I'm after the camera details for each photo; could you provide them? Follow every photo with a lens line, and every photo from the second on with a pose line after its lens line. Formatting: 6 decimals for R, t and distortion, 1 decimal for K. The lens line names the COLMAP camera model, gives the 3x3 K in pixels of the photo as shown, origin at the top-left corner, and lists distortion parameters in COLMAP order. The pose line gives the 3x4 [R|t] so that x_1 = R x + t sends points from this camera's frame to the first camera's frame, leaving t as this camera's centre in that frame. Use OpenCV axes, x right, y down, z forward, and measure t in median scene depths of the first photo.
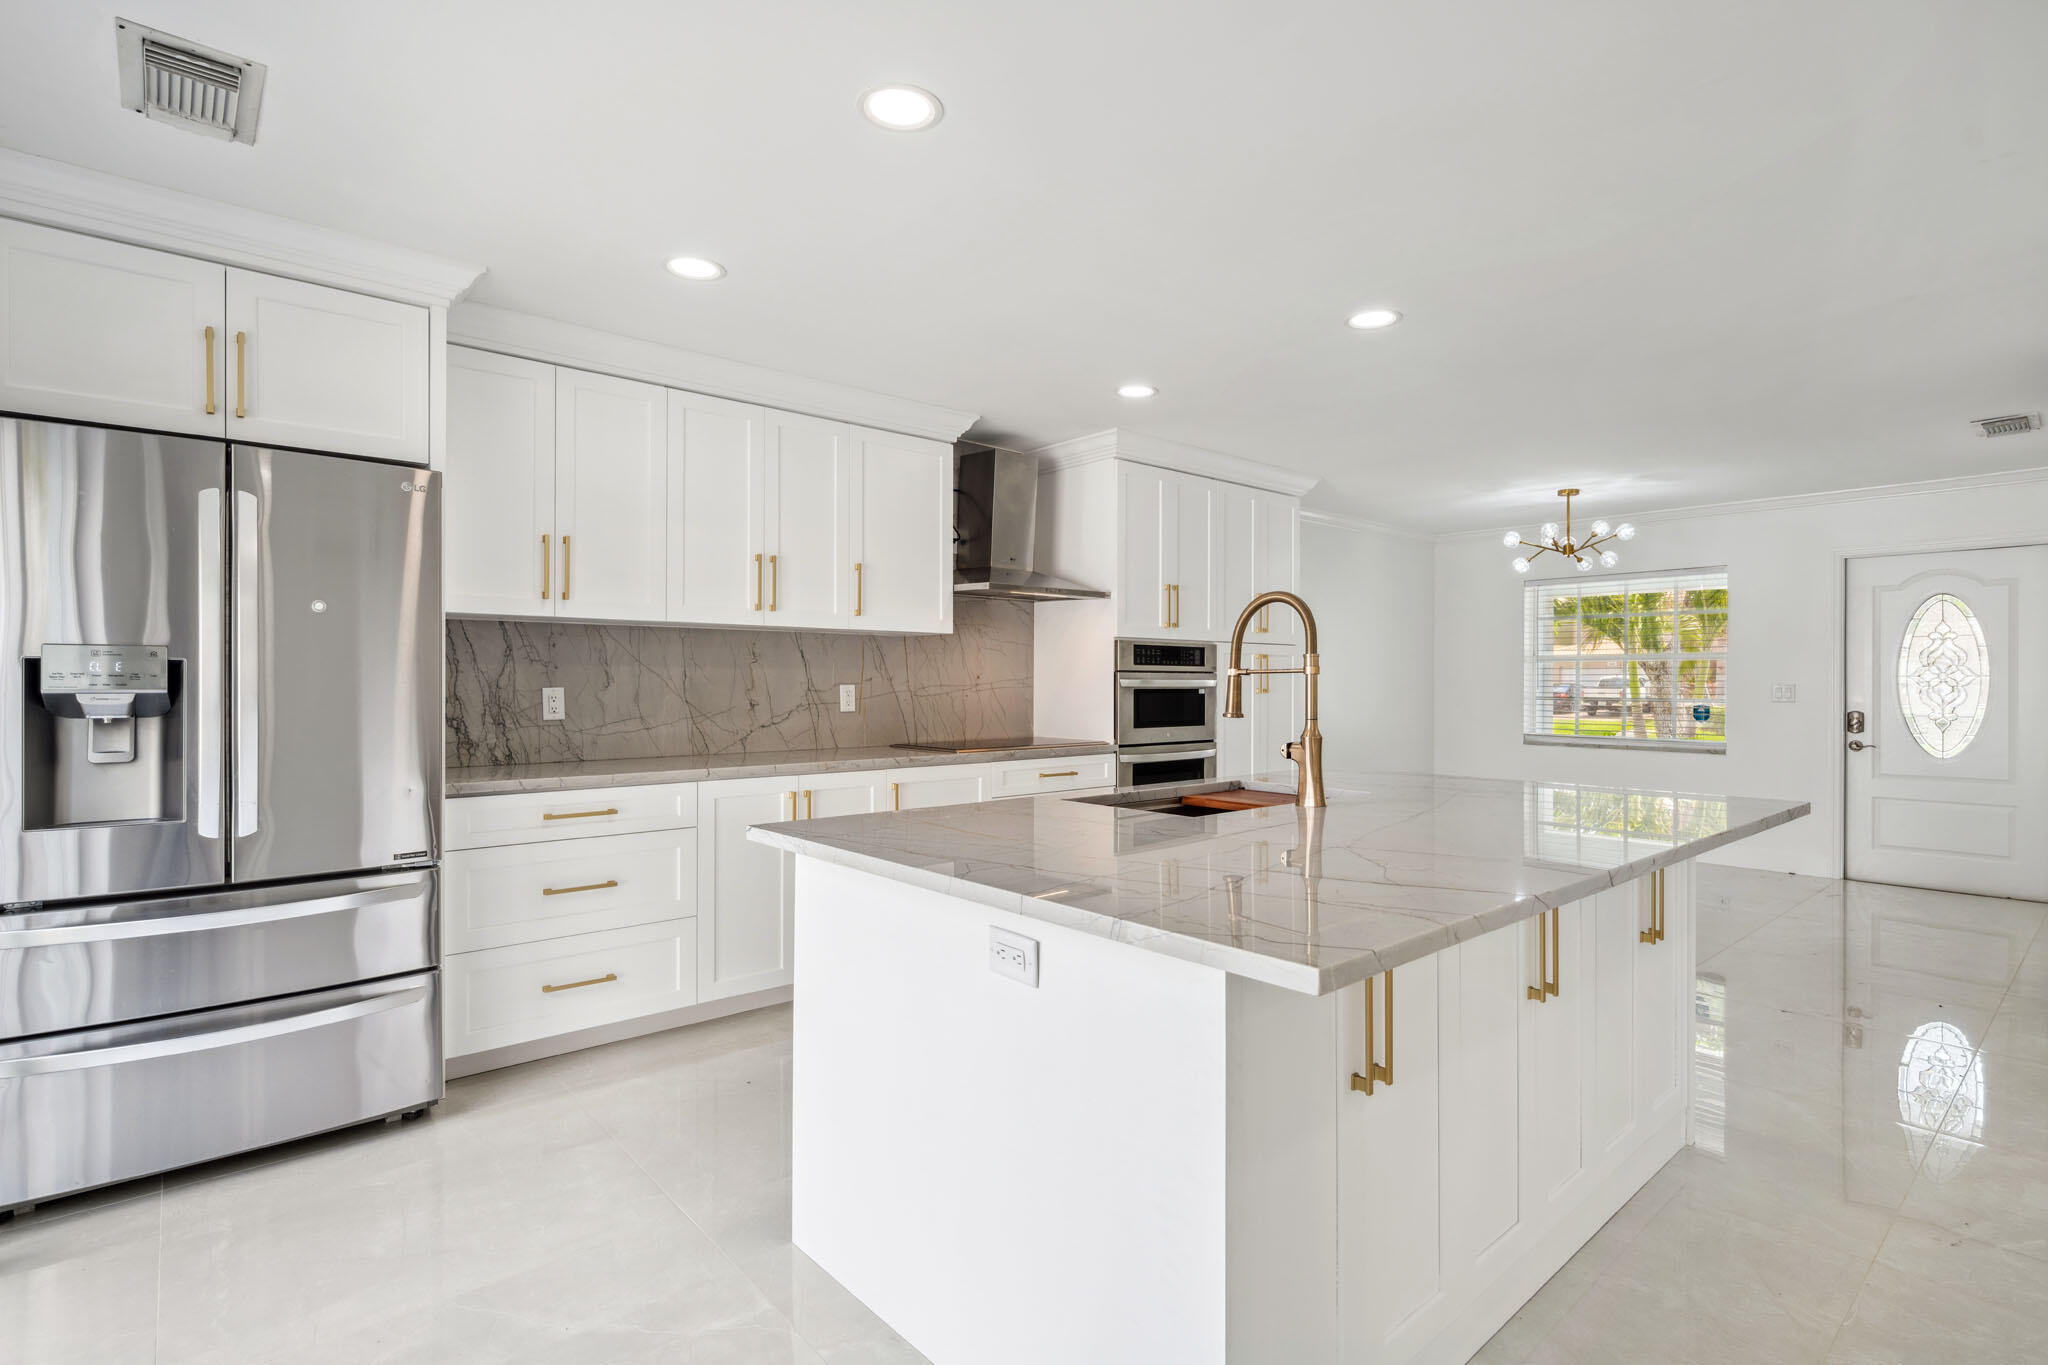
lens RADIAL K [[980.6, 0, 1029.8], [0, 980.6, 684.2], [0, 0, 1]] dist [0.001920, -0.000076]
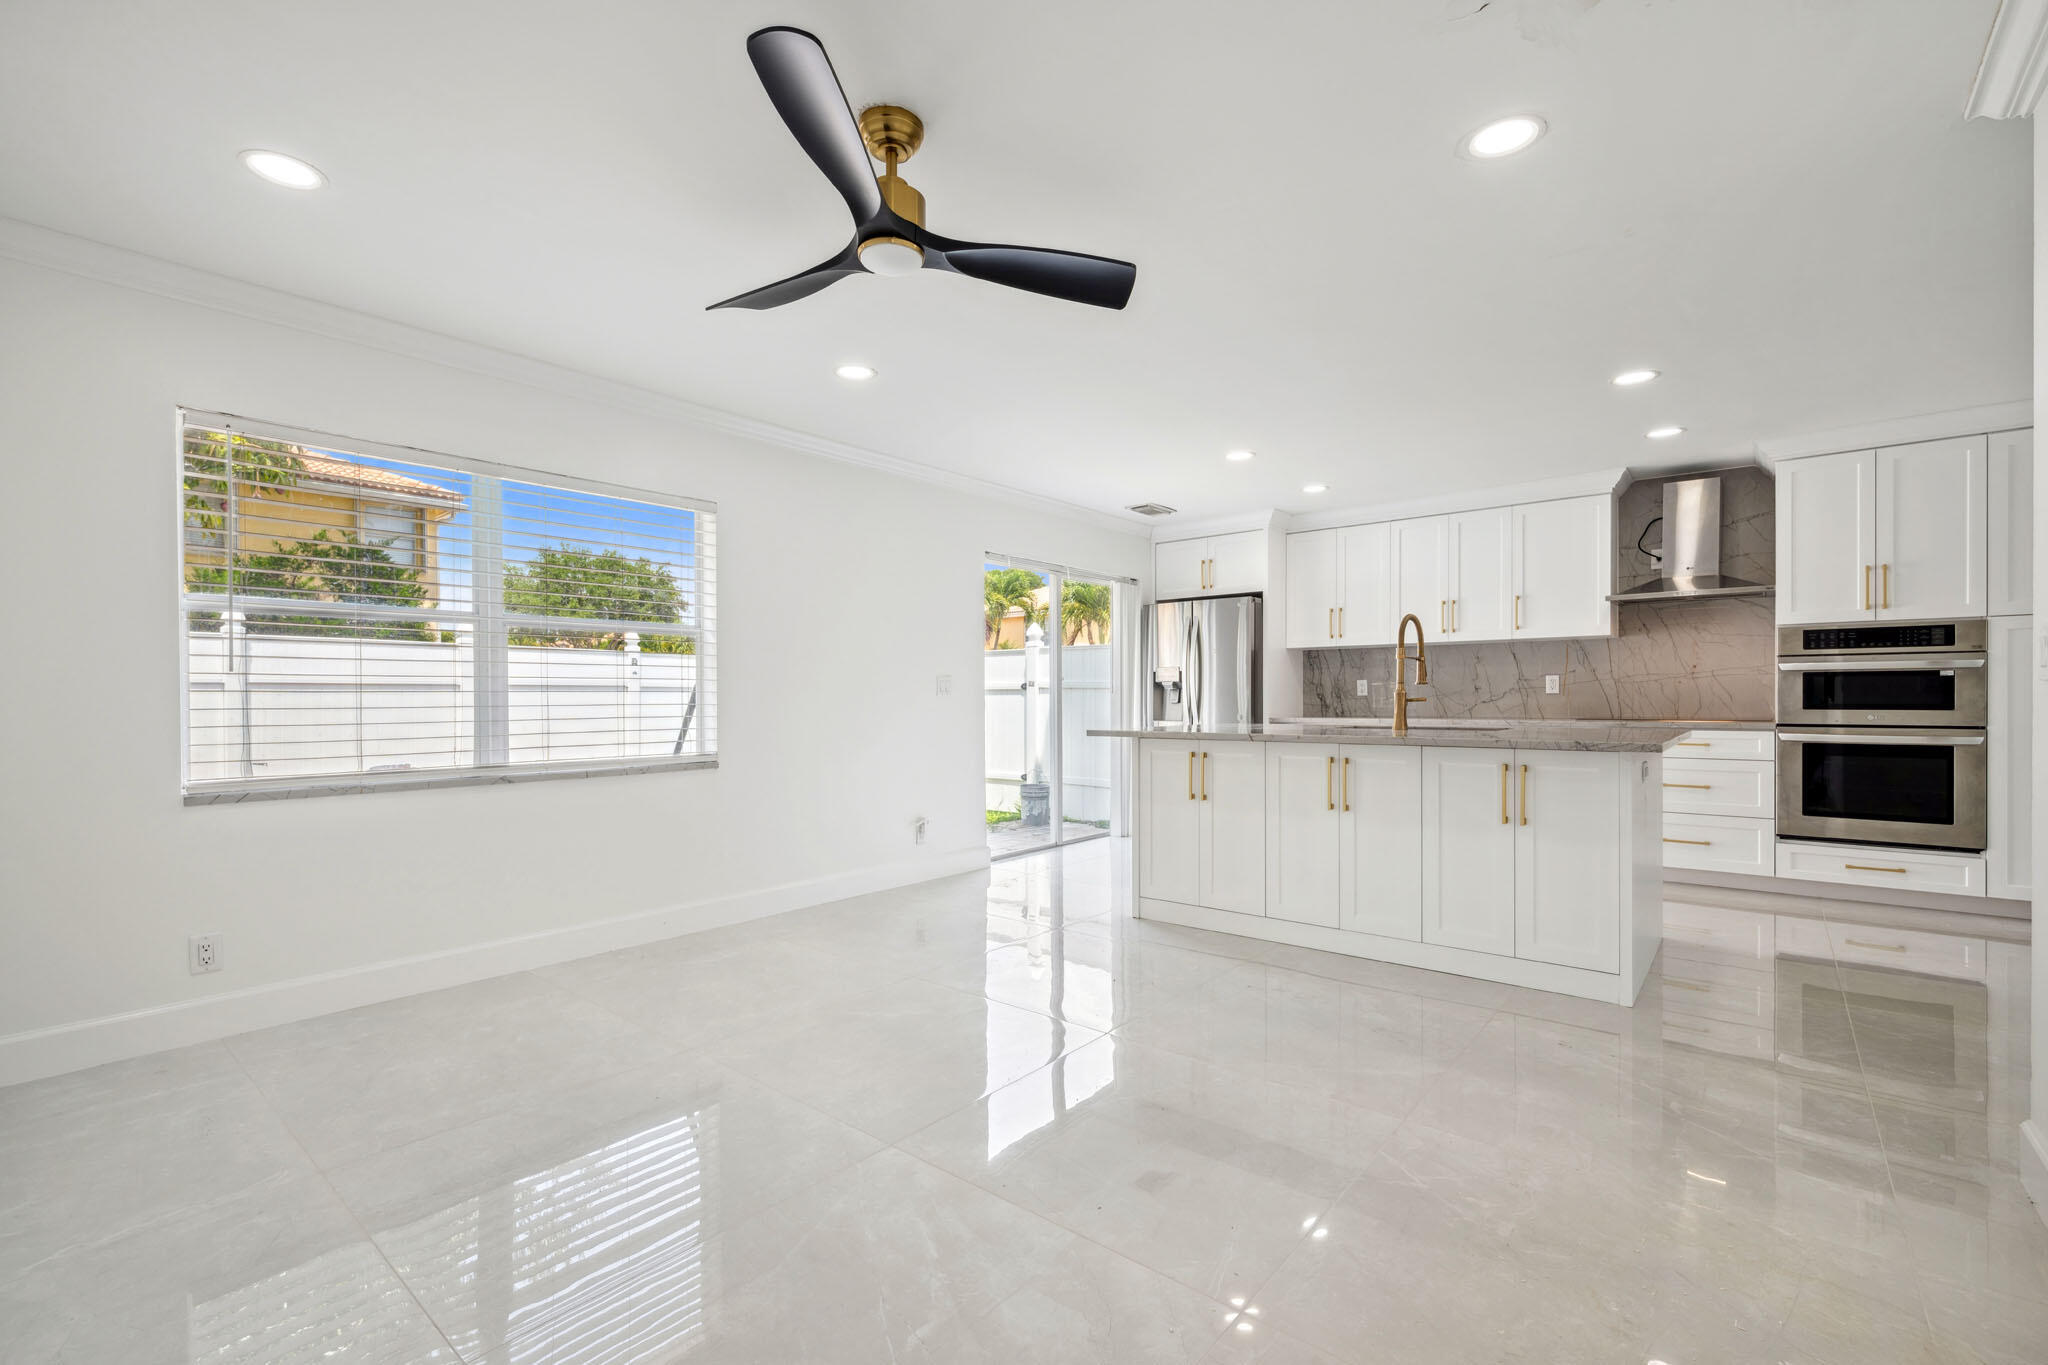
lens RADIAL K [[892.7, 0, 1025.9], [0, 892.7, 702.2], [0, 0, 1]] dist [-0.001515, -0.000142]
pose [[0.164444, 0.002228, -0.986384, 0.926161], [0.001786, 0.999995, 0.002557, 0.033283], [0.986385, -0.002182, 0.164440, 0.010671]]
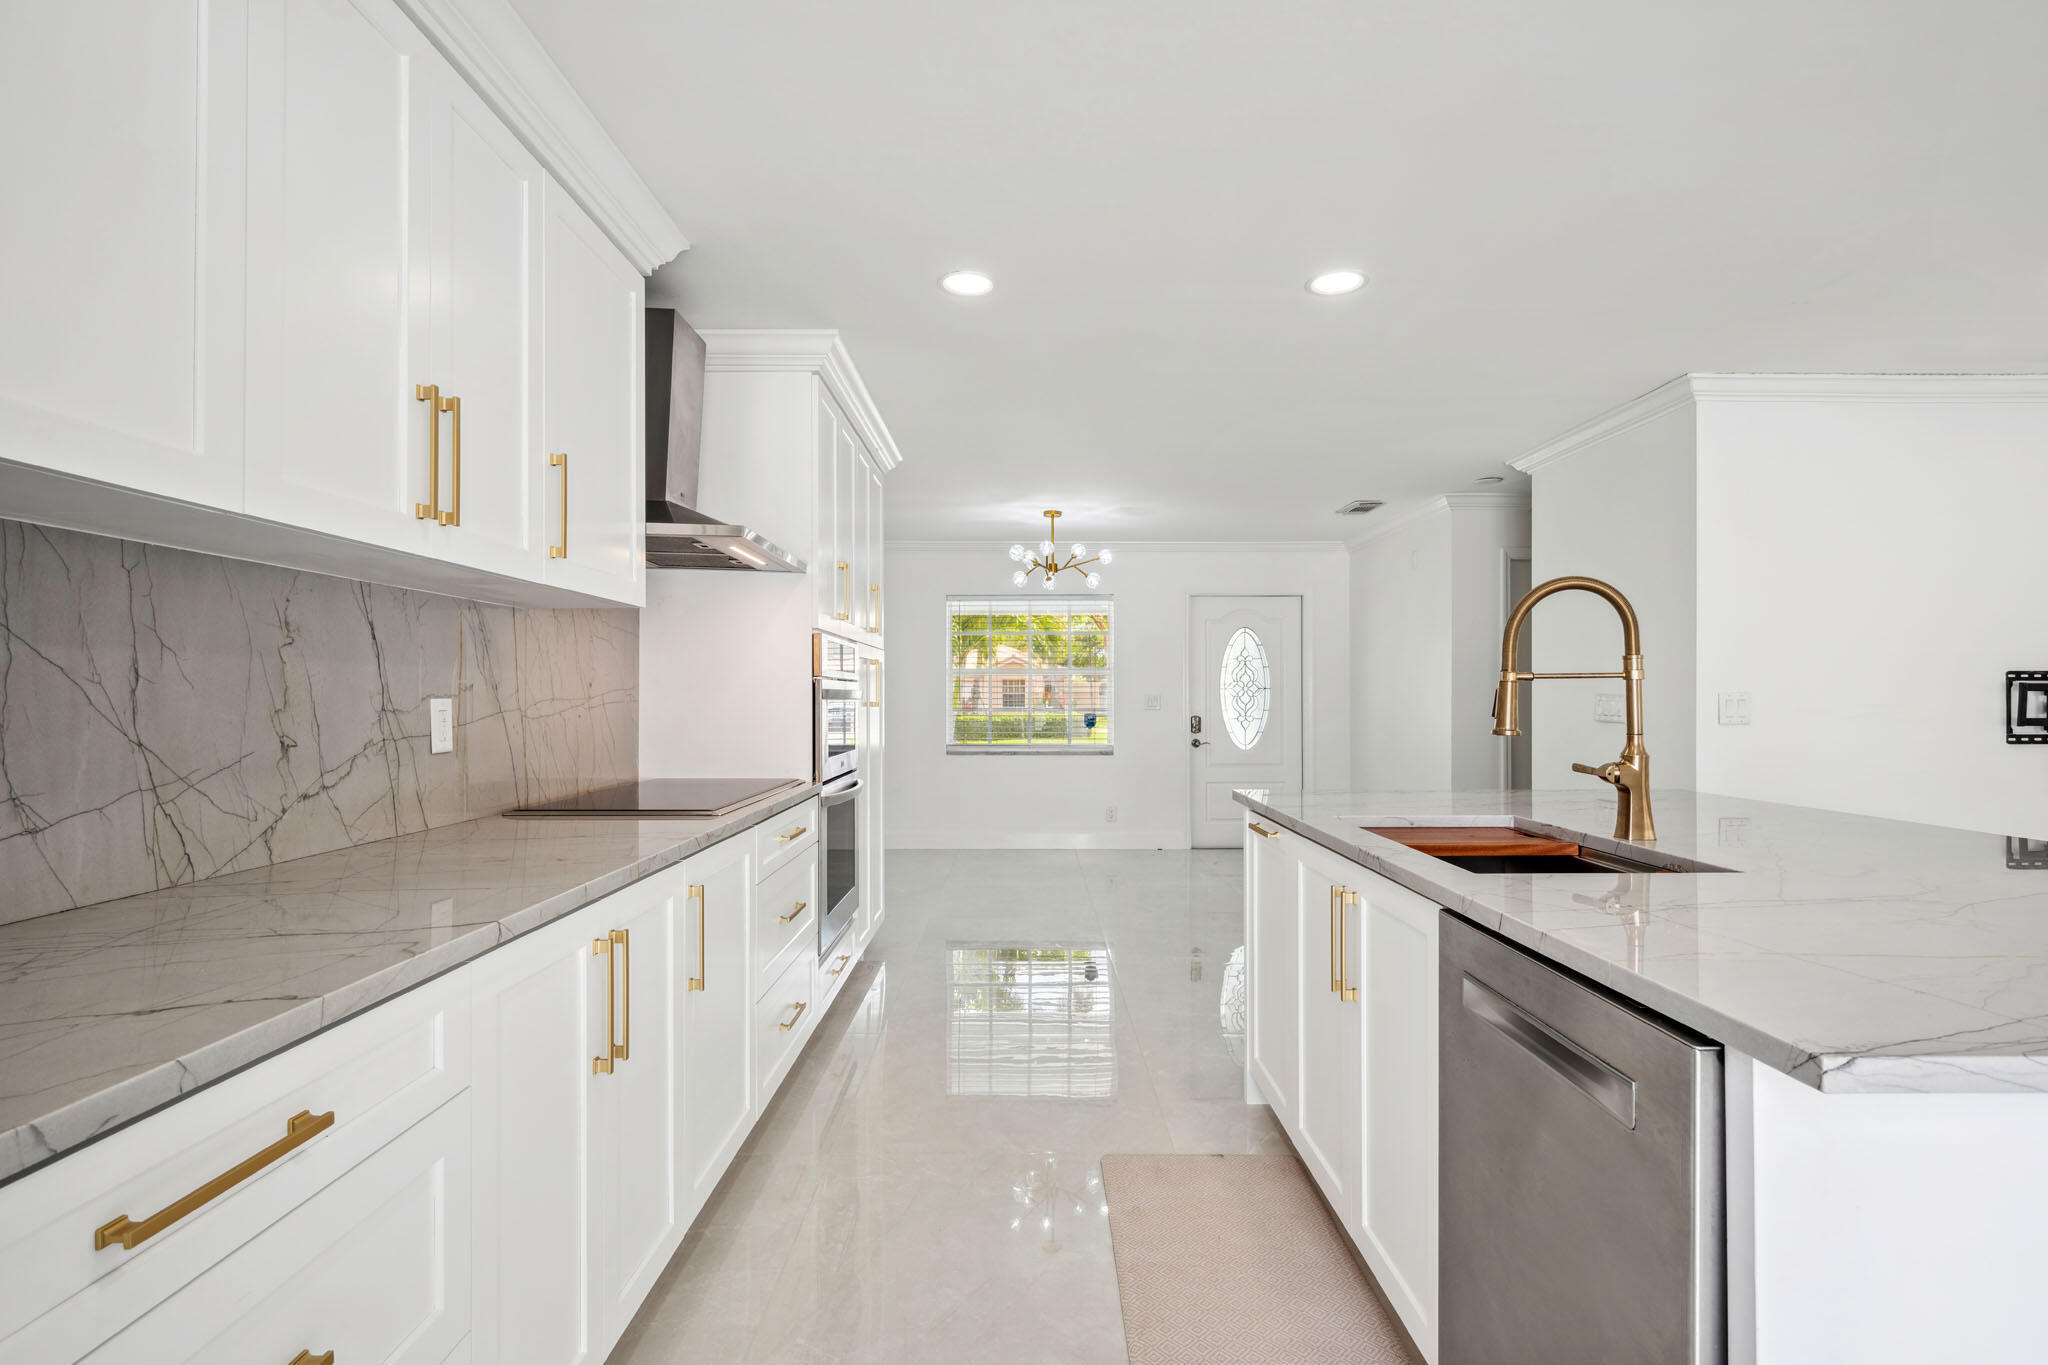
lens RADIAL K [[980.6, 0, 1029.8], [0, 980.6, 684.2], [0, 0, 1]] dist [0.001920, -0.000076]
pose [[0.650464, 0.006777, 0.759507, -0.342941], [0.003756, 0.999919, -0.012140, 0.000732], [-0.759528, 0.010749, 0.650386, 0.427958]]
